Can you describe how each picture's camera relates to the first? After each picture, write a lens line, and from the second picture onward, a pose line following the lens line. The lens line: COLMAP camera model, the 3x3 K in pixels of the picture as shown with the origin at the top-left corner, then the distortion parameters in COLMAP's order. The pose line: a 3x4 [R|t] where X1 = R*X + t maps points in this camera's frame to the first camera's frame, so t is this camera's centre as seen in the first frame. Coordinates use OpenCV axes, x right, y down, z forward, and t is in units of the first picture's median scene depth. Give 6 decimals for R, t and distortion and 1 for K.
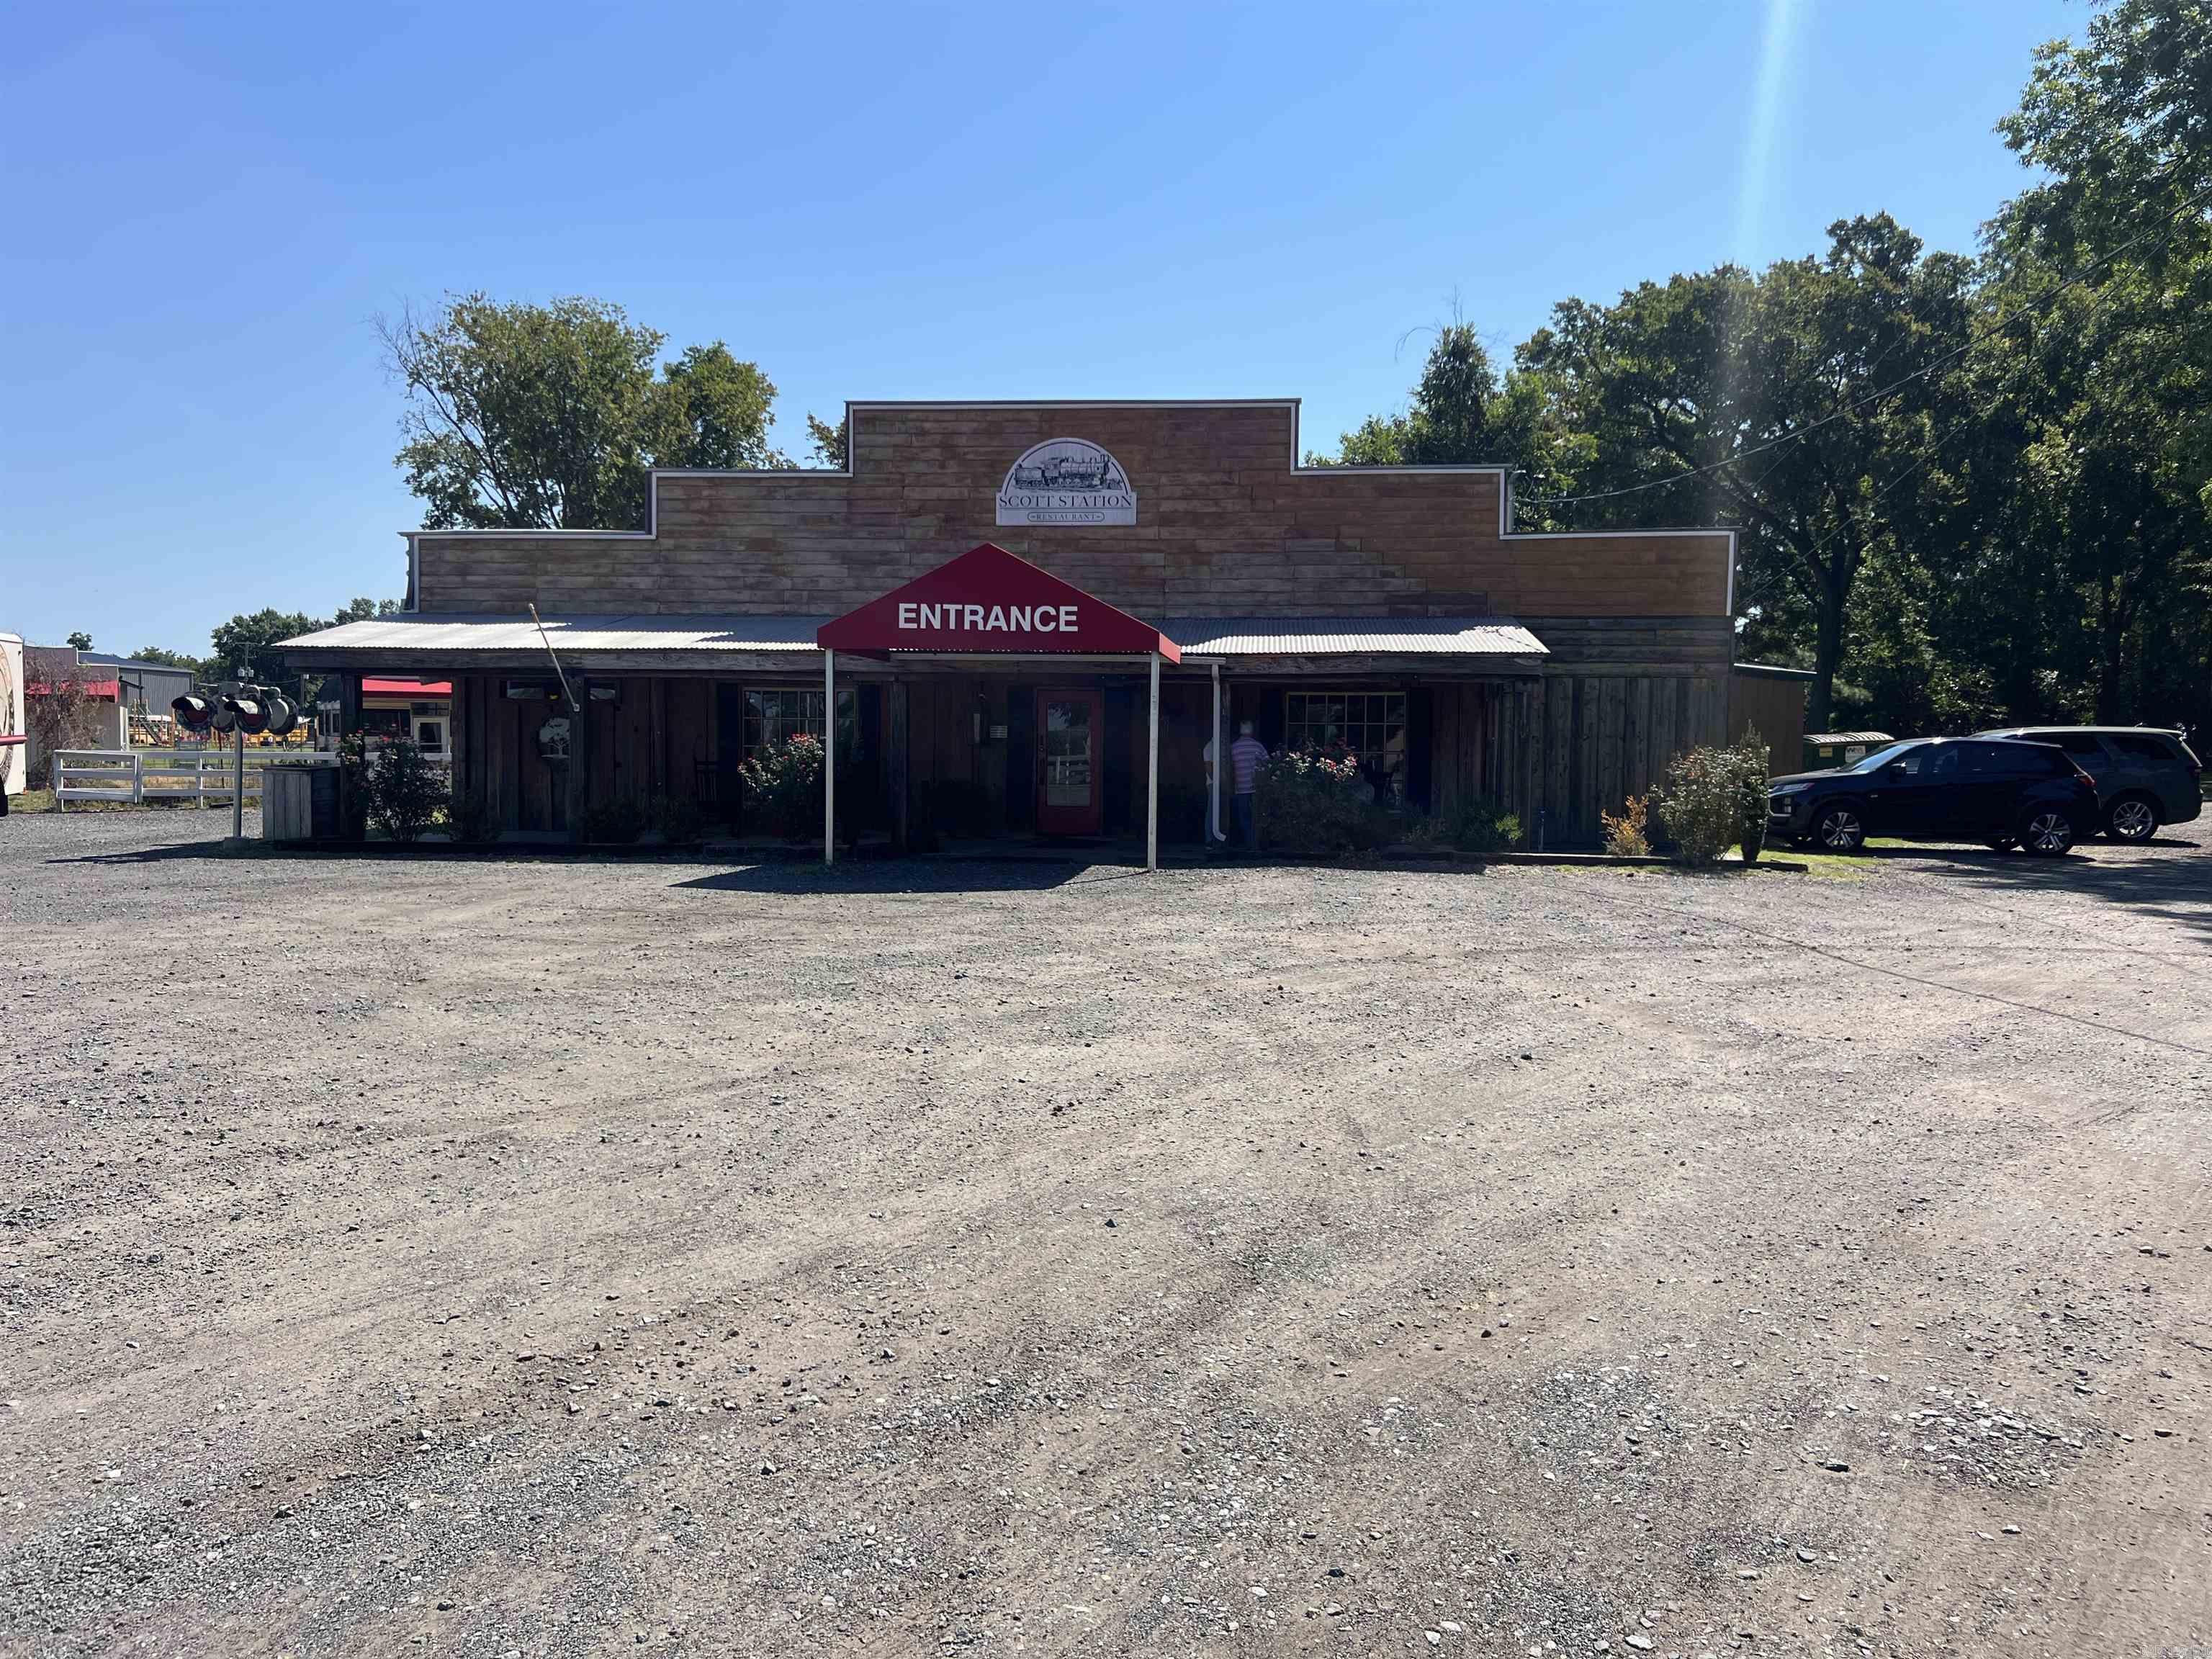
lens RADIAL K [[1657.9, 0, 1106.9], [0, 1657.9, 827.0], [0, 0, 1]] dist [0.045775, -0.049045]
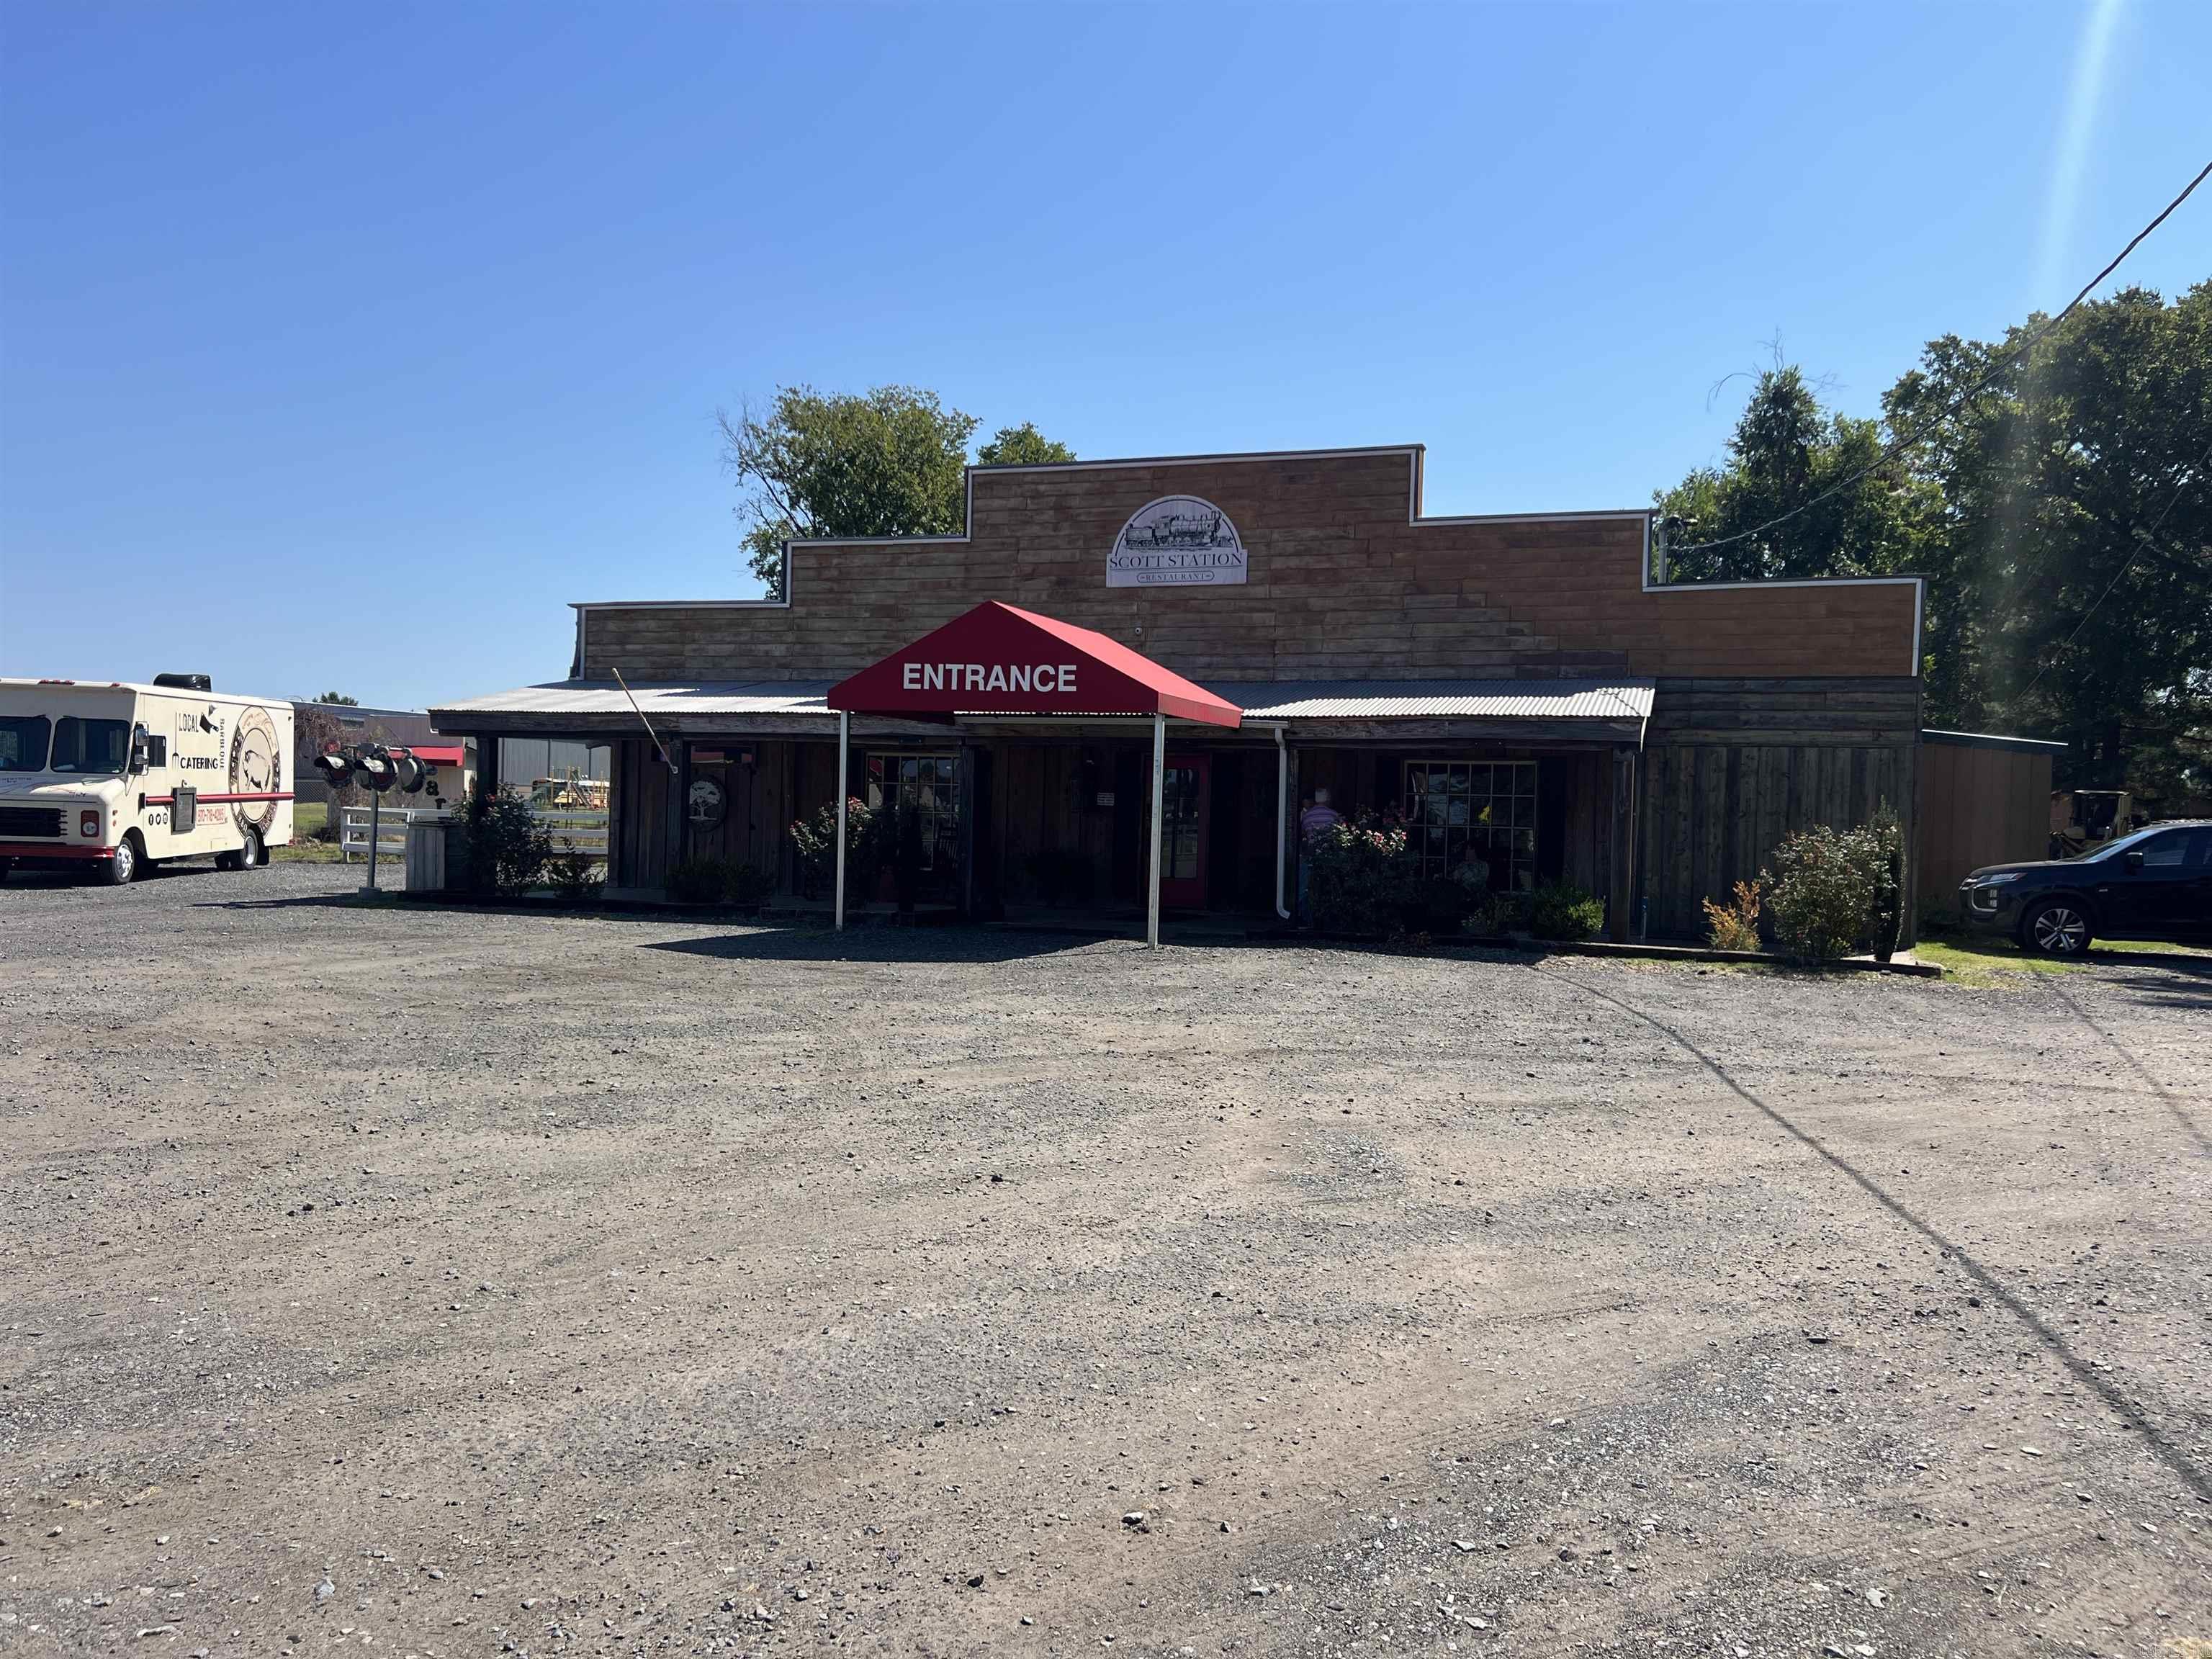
lens RADIAL K [[1657.9, 0, 1105.2], [0, 1657.9, 827.4], [0, 0, 1]] dist [0.045775, -0.049045]
pose [[0.971001, 0.017215, -0.238453, 0.169504], [-0.027803, 0.998768, -0.041111, -0.001601], [0.237451, 0.046549, 0.970284, 0.067241]]
